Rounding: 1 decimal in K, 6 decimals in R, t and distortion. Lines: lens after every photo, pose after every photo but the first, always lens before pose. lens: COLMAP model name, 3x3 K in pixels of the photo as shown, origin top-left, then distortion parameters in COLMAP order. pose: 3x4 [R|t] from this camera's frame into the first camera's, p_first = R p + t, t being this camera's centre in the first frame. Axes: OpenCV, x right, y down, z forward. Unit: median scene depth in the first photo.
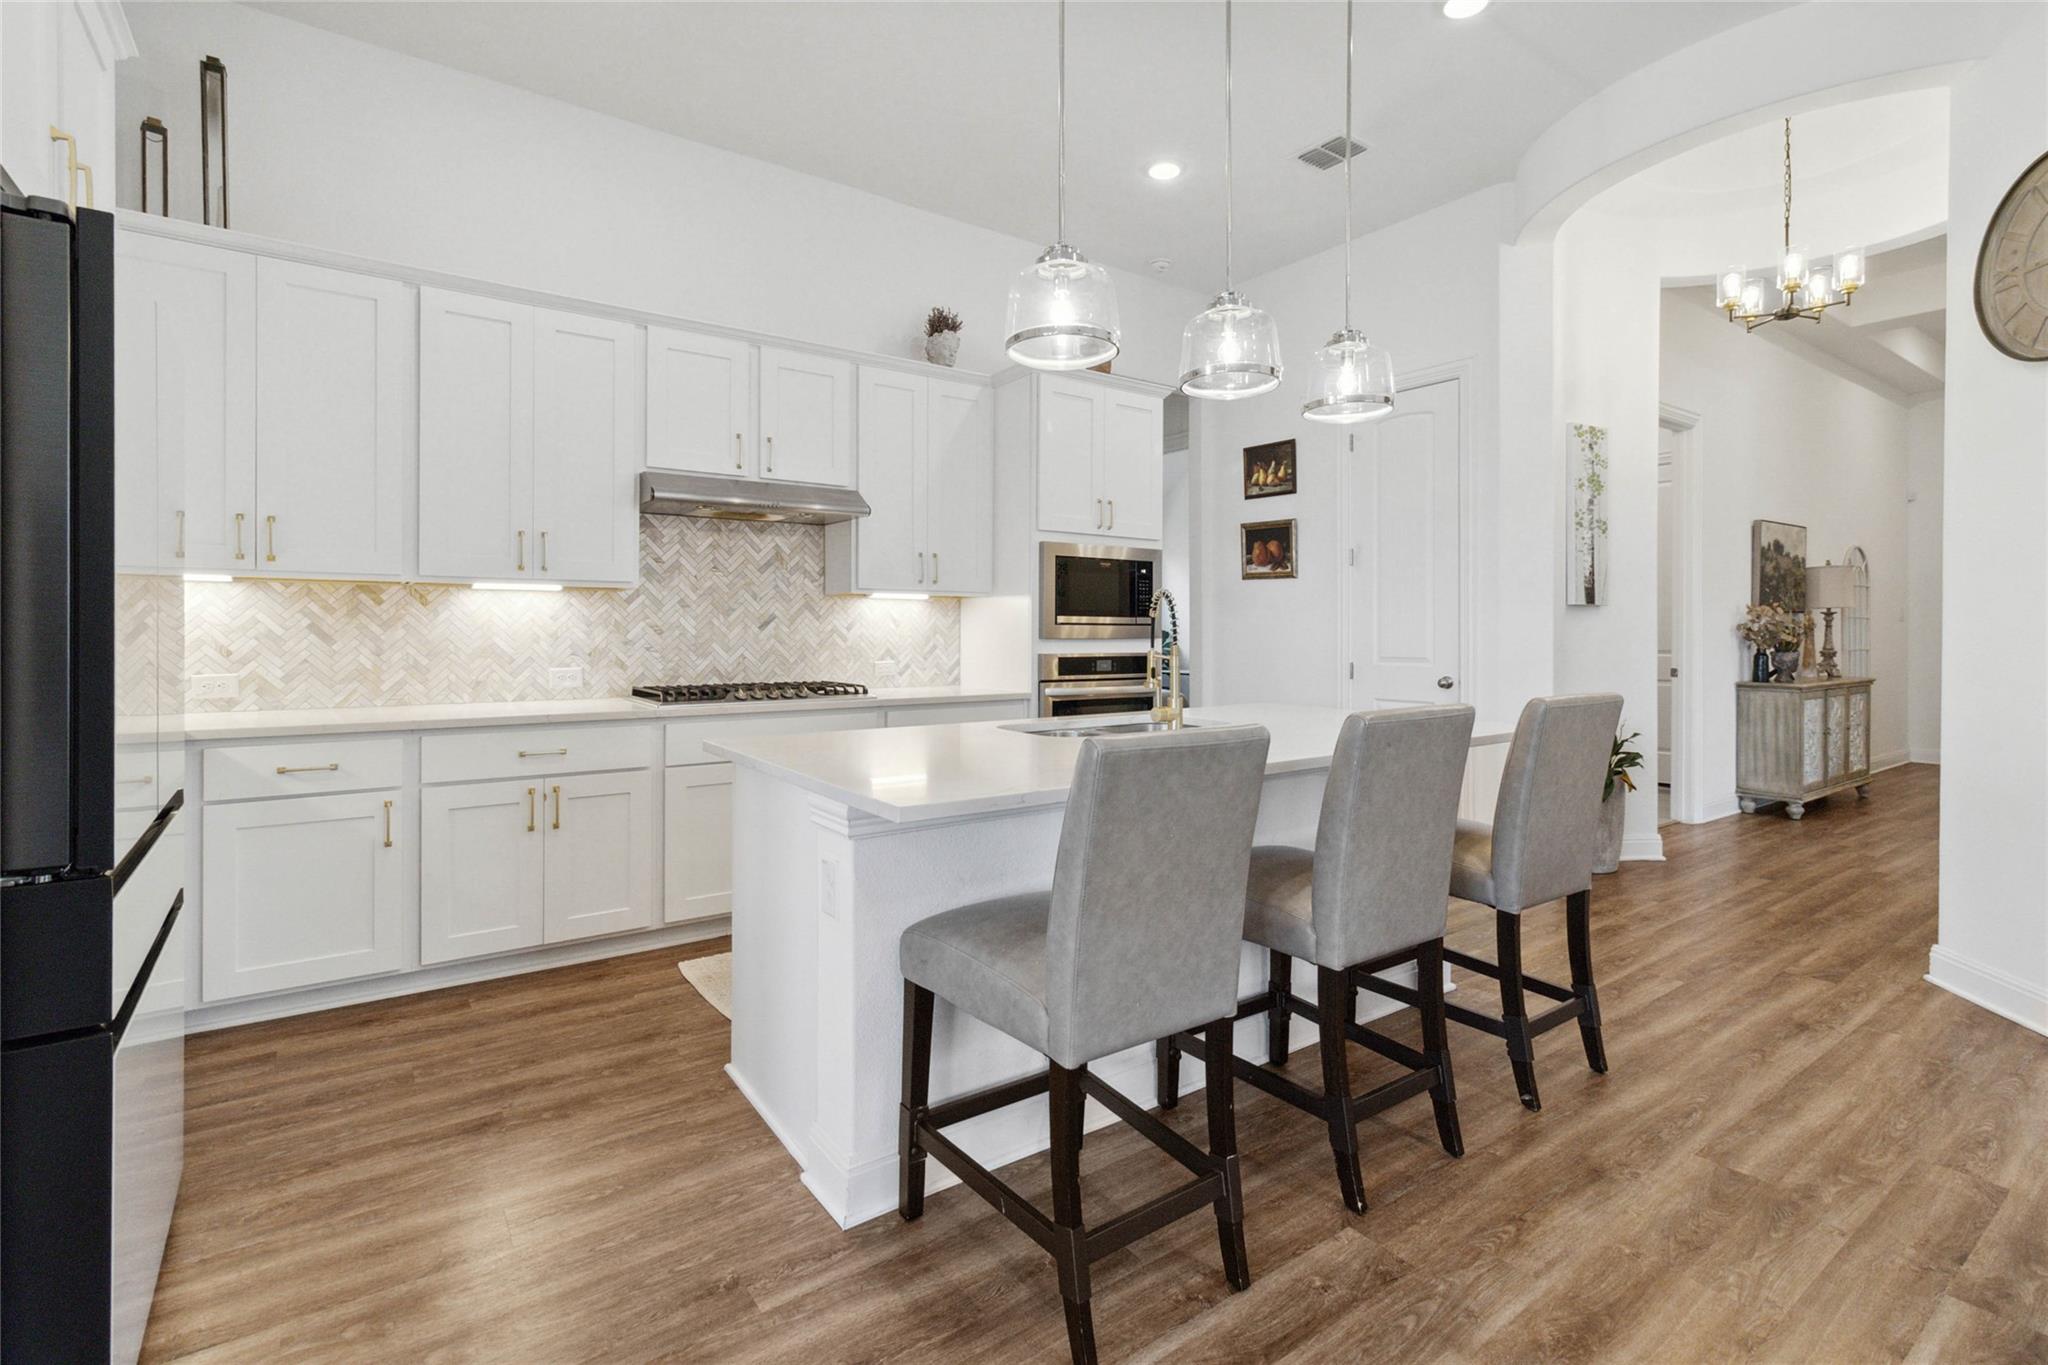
lens RADIAL K [[944.3, 0, 1031.4], [0, 944.3, 647.1], [0, 0, 1]] dist [0.003896, 0.001168]
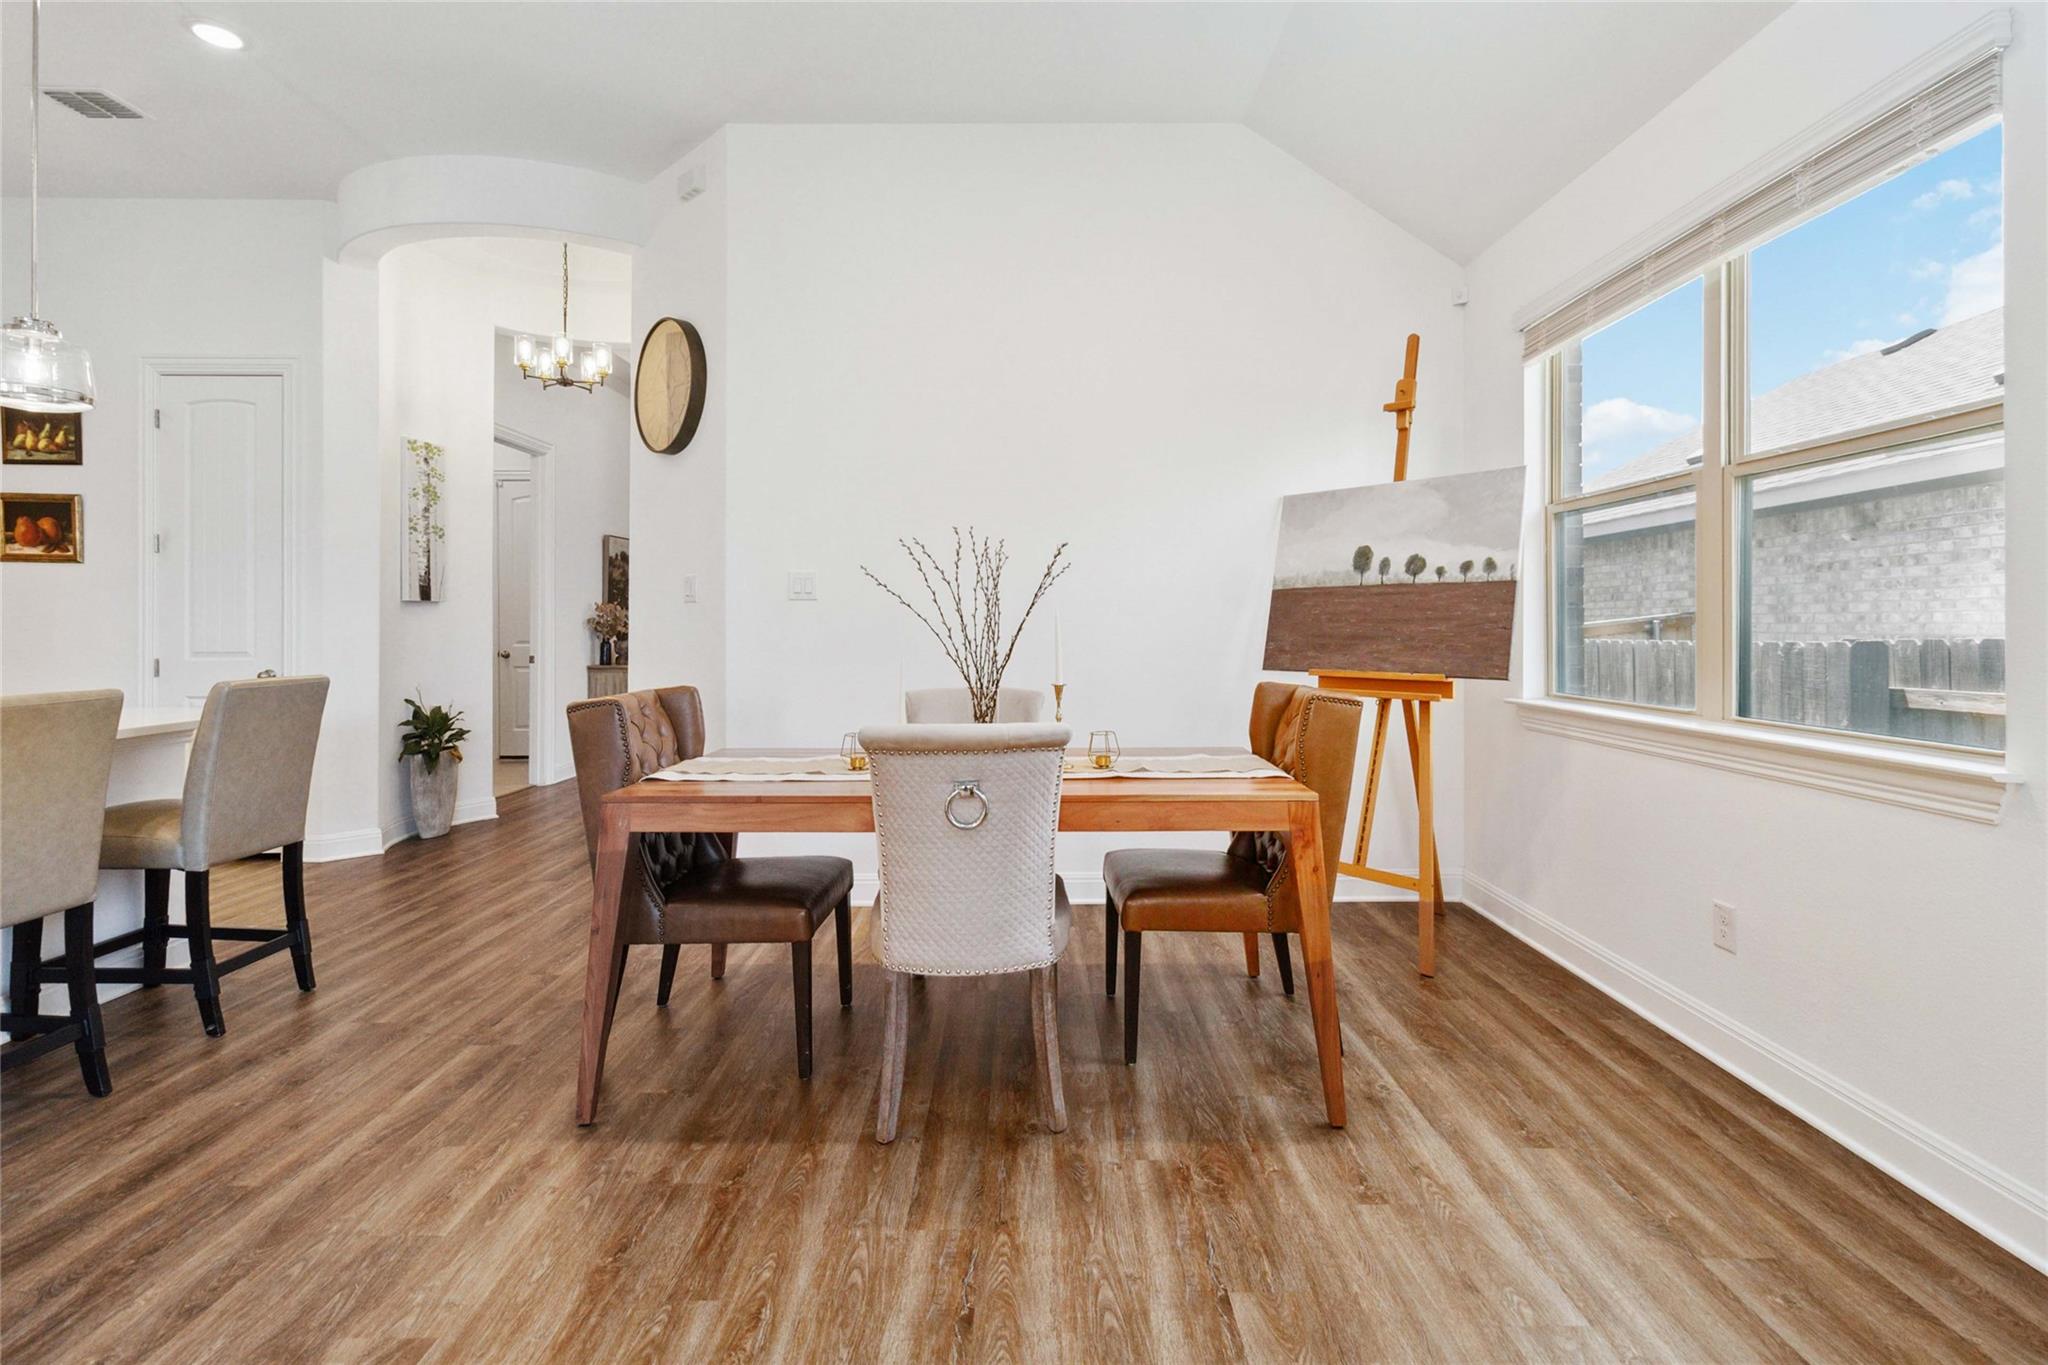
lens RADIAL K [[971.4, 0, 1027.2], [0, 971.4, 626.0], [0, 0, 1]] dist [0.002201, 0.000818]
pose [[0.583769, -0.001369, 0.811919, 0.069538], [0.013535, 0.999876, -0.008046, 0.004001], [-0.811807, 0.015686, 0.583715, -0.254947]]
